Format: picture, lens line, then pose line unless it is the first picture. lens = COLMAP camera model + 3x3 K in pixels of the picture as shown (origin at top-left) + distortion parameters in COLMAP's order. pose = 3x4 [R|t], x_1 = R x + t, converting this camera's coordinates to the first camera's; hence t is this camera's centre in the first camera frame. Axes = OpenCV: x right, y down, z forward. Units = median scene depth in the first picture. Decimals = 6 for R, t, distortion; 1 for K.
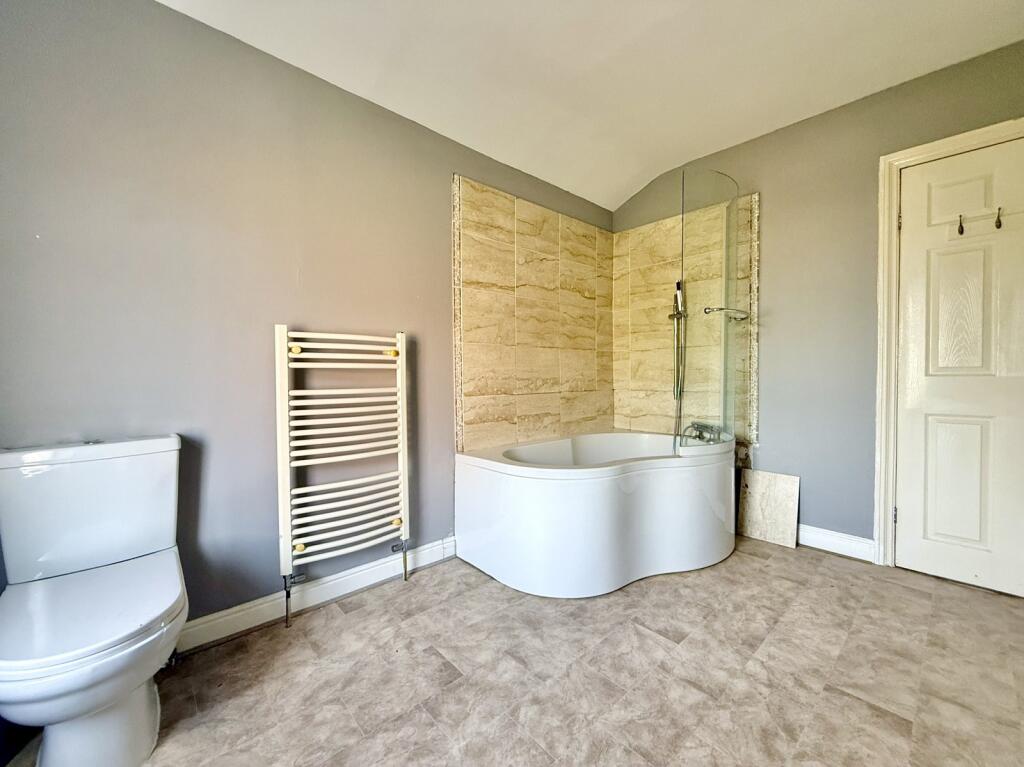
lens RADIAL K [[409.6, 0, 510.3], [0, 409.6, 383.5], [0, 0, 1]] dist [-0.001877, -0.000180]
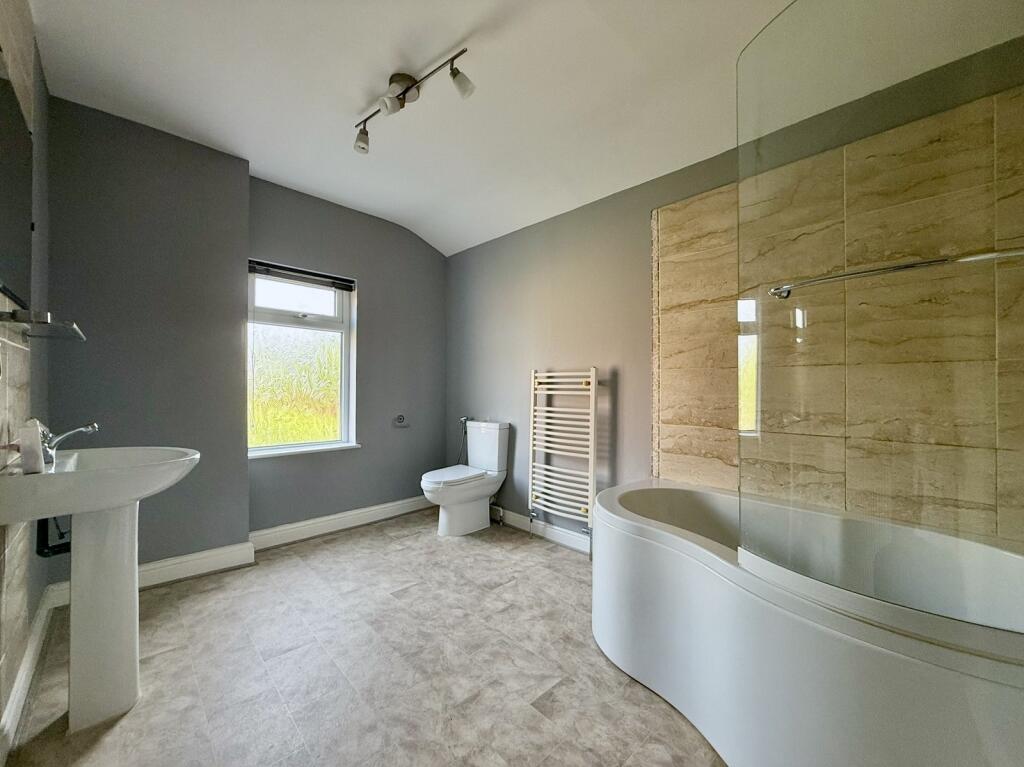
lens RADIAL K [[409.6, 0, 510.6], [0, 409.6, 383.0], [0, 0, 1]] dist [-0.001877, -0.000180]
pose [[0.022201, -0.003552, -0.999747, 1.181208], [-0.026771, 0.999633, -0.004146, -0.071232], [0.999395, 0.026856, 0.022098, 0.811325]]
